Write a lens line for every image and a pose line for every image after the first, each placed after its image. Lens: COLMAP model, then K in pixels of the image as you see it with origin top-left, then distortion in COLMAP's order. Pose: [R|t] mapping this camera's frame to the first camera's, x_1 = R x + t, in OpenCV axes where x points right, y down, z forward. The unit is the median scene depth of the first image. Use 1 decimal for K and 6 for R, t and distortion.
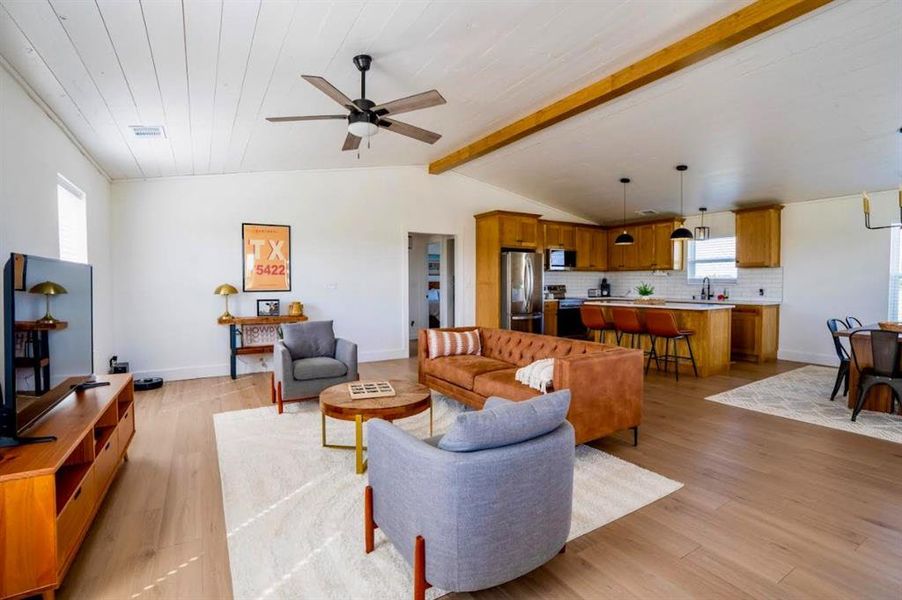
lens RADIAL K [[420.5, 0, 452.7], [0, 420.5, 299.8], [0, 0, 1]] dist [-0.058506, 0.000247]
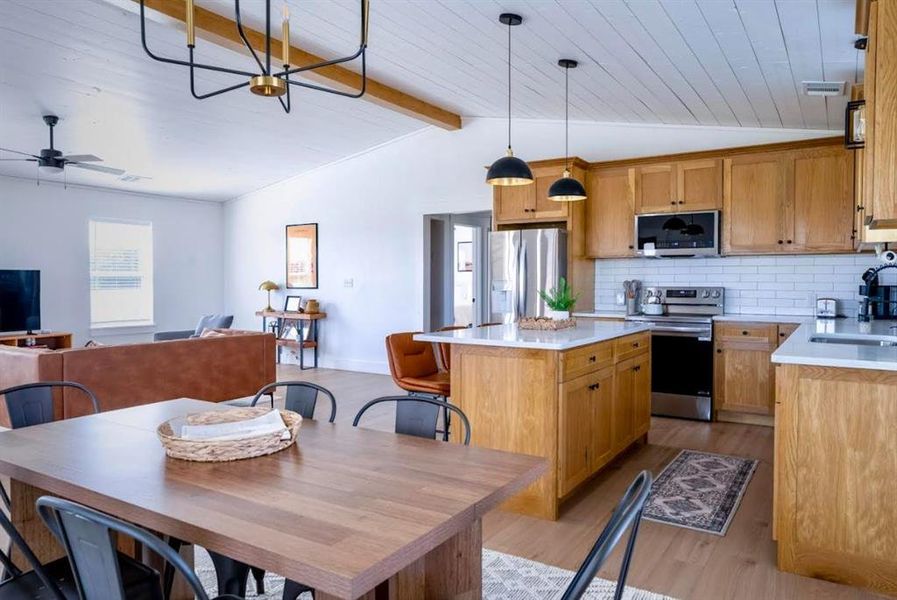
lens RADIAL K [[618.6, 0, 448.5], [0, 618.6, 300.0], [0, 0, 1]] dist [-0.014005, 0.001943]
pose [[0.436096, 0.031012, -0.899366, 0.913502], [-0.040356, 0.999075, 0.014882, -0.023643], [0.898995, 0.029805, 0.436944, 0.535304]]
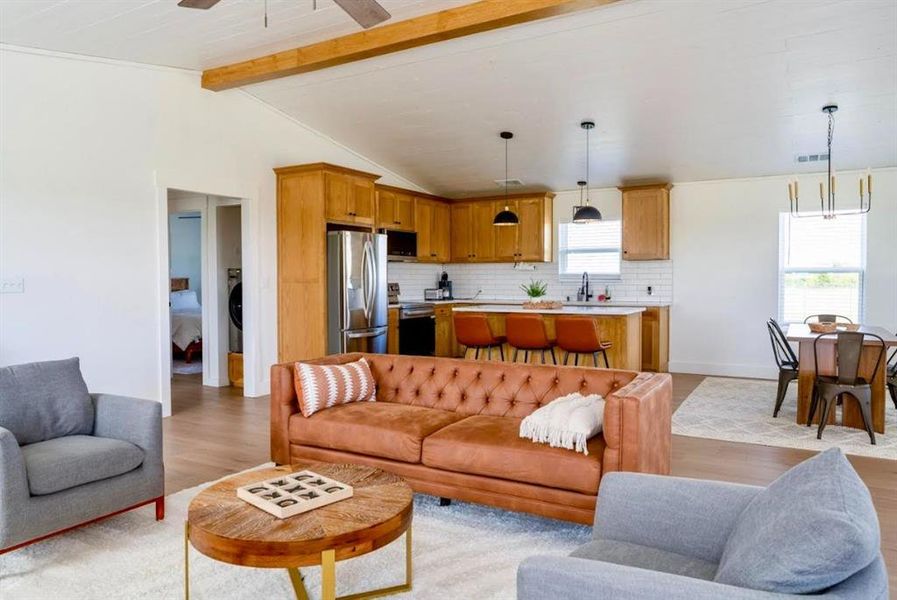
lens RADIAL K [[618.6, 0, 448.5], [0, 618.6, 300.0], [0, 0, 1]] dist [-0.014005, 0.001943]
pose [[0.877744, -0.017162, 0.478823, -0.168022], [0.021226, 0.999770, -0.003076, -0.004407], [-0.478660, 0.012864, 0.877906, 0.112190]]
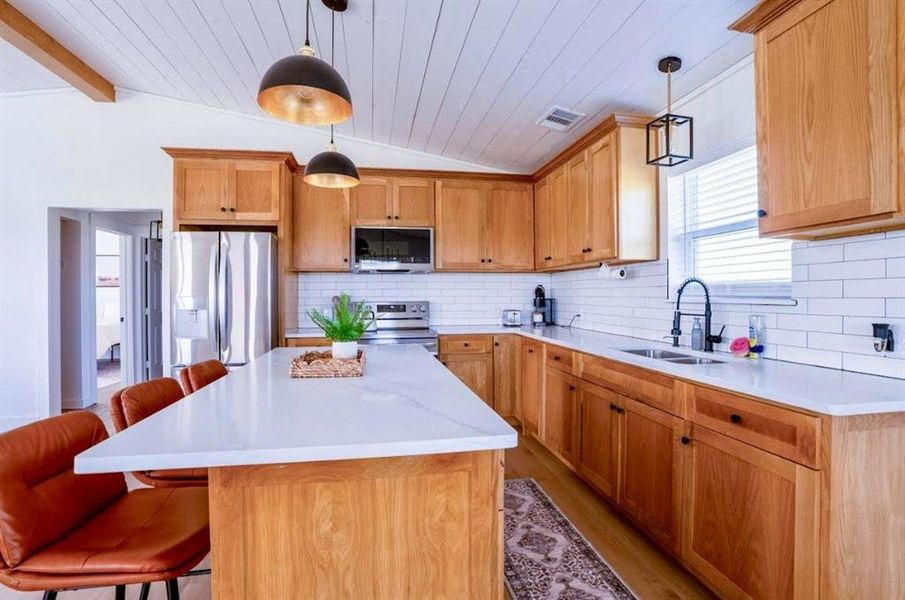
lens RADIAL K [[434.5, 0, 455.4], [0, 434.5, 297.6], [0, 0, 1]] dist [-0.069507, 0.025854]
pose [[0.934746, 0.000992, -0.355314, 0.585358], [-0.013956, 0.999327, -0.033924, -0.028356], [0.355041, 0.036670, 0.934131, 0.659543]]
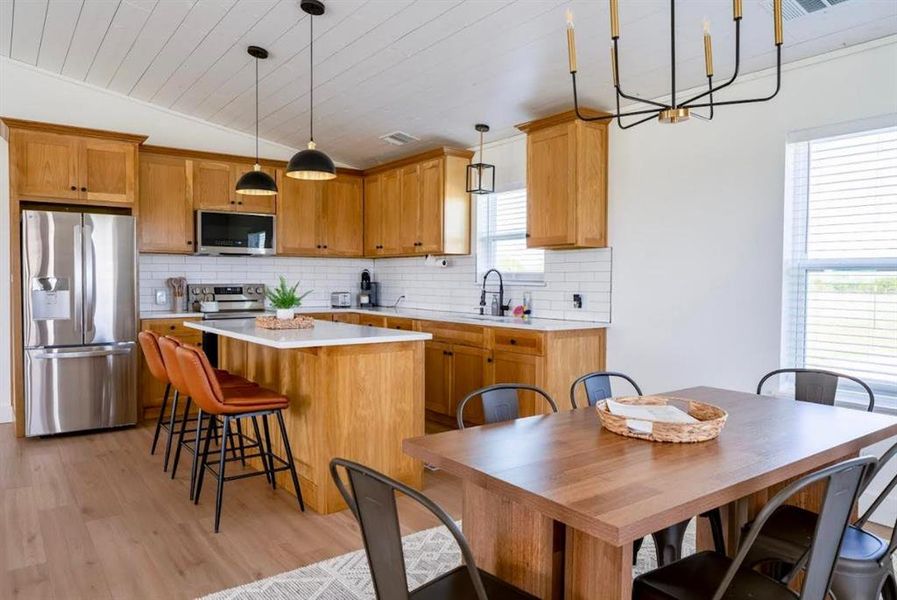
lens RADIAL K [[618.6, 0, 448.5], [0, 618.6, 300.0], [0, 0, 1]] dist [-0.014005, 0.001943]
pose [[0.996641, 0.005305, 0.081726, 0.525789], [-0.004515, 0.999941, -0.009845, -0.011865], [-0.081773, 0.009443, 0.996606, 0.292108]]
